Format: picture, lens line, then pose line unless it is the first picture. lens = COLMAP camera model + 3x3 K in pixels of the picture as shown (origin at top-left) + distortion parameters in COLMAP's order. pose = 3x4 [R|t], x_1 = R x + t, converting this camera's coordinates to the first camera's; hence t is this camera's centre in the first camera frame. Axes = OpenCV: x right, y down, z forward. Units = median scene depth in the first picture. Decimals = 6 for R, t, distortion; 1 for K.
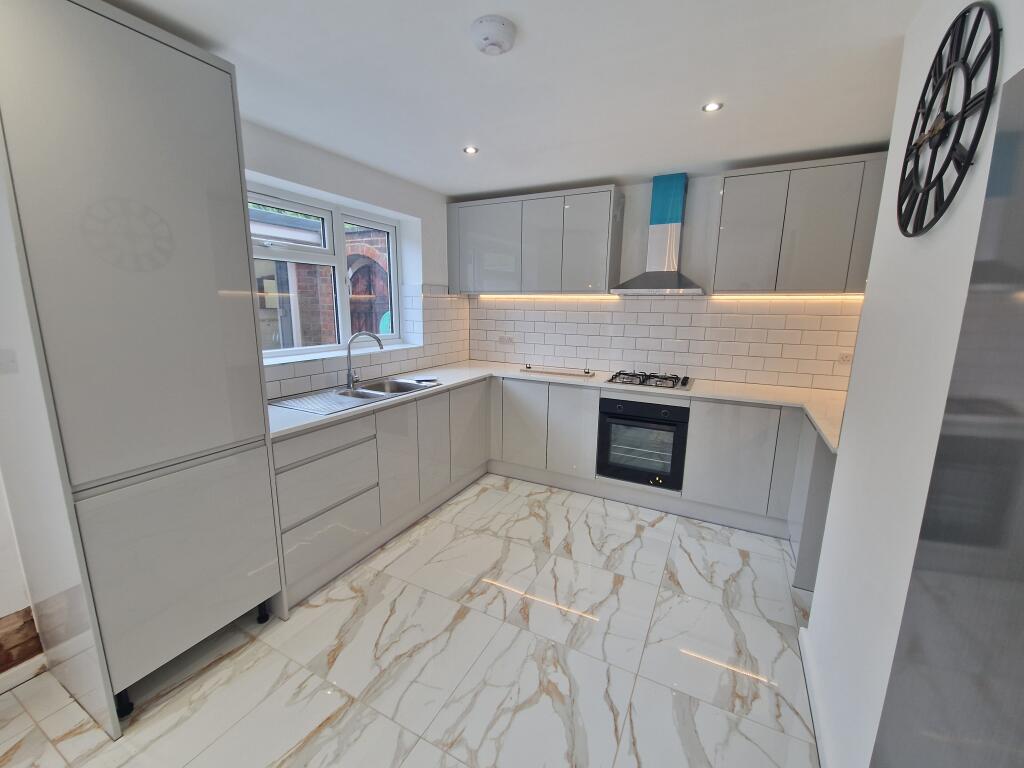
lens RADIAL K [[416.8, 0, 510.0], [0, 416.8, 386.0], [0, 0, 1]] dist [0.002161, -0.003666]
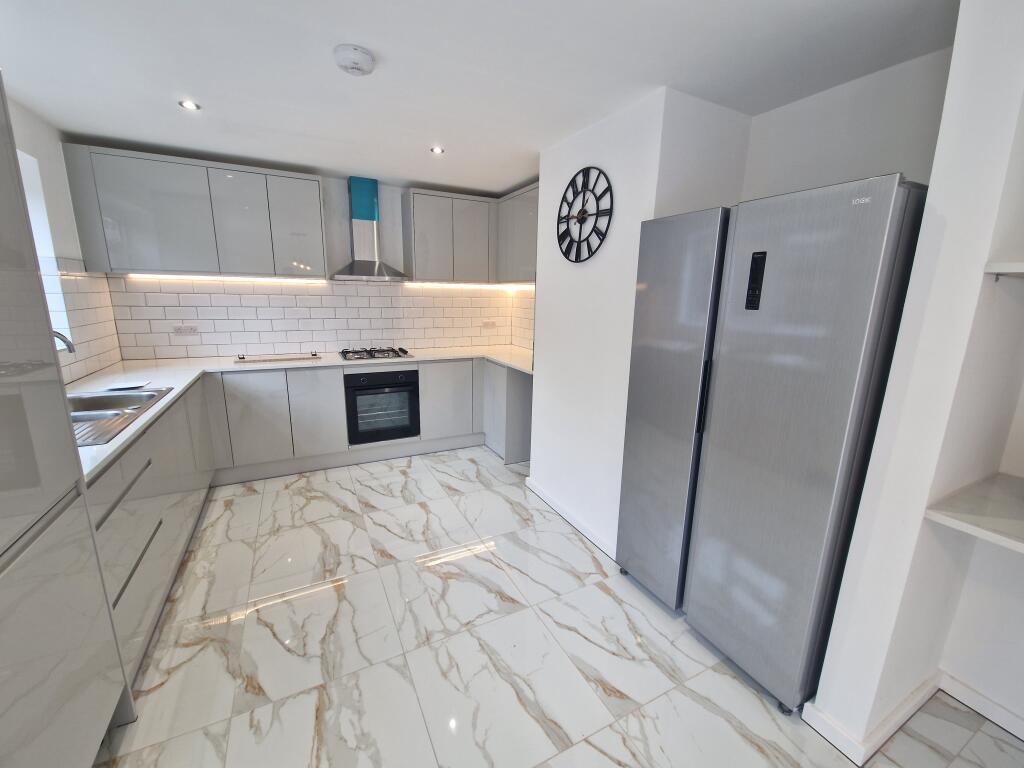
lens RADIAL K [[416.8, 0, 510.0], [0, 416.8, 386.0], [0, 0, 1]] dist [0.002161, -0.003666]
pose [[0.575929, -0.176877, 0.798135, -0.436086], [0.143738, 0.983013, 0.114128, -0.005530], [-0.804764, 0.048992, 0.591570, 0.001195]]
